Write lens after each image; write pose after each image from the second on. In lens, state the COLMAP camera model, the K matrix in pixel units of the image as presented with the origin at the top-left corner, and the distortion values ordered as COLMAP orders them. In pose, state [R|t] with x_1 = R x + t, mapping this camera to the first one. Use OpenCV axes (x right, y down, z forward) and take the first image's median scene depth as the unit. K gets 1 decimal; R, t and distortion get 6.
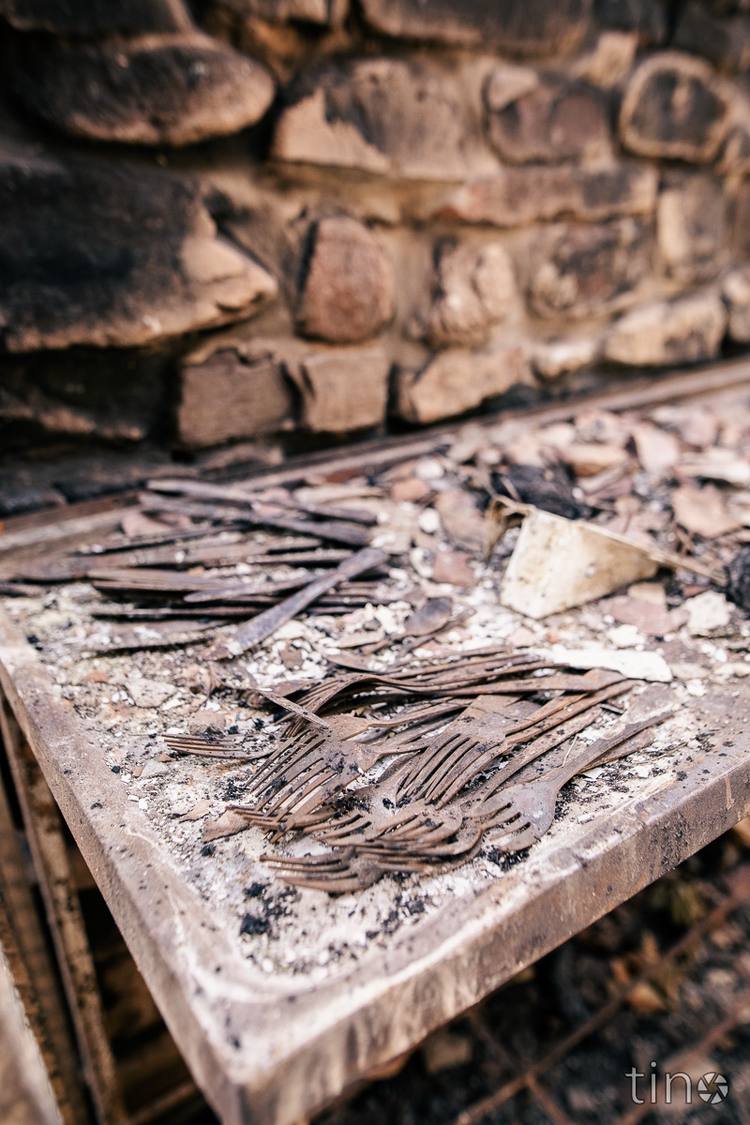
lens RADIAL K [[779.1, 0, 374.1], [0, 779.1, 559.5], [0, 0, 1]] dist [-0.052379, 0.046549]
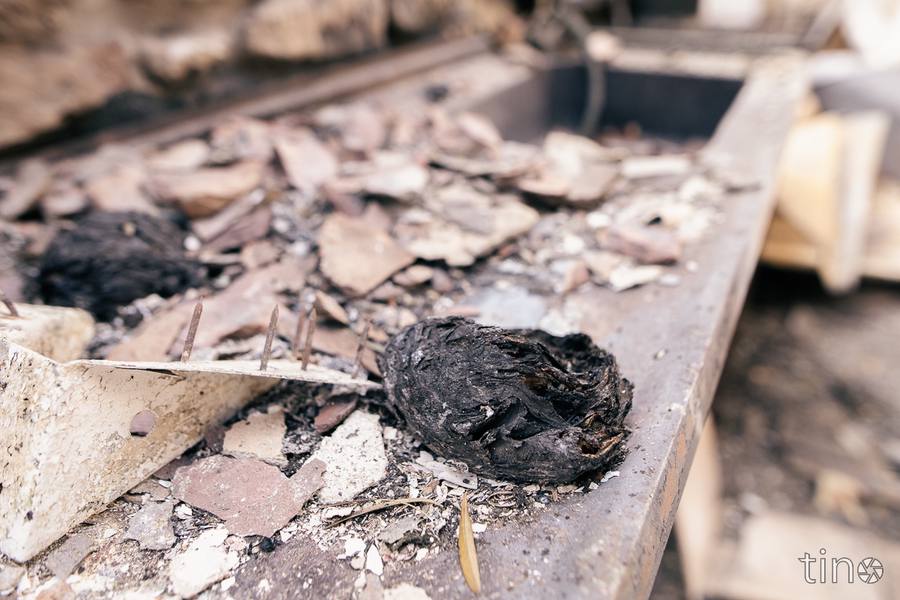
lens RADIAL K [[623.3, 0, 431.8], [0, 623.3, 286.6], [0, 0, 1]] dist [-0.052379, 0.046549]
pose [[0.911729, -0.180517, 0.369003, 0.232405], [0.150572, 0.982609, 0.108661, -0.070745], [-0.382201, -0.043508, 0.923055, 0.379476]]
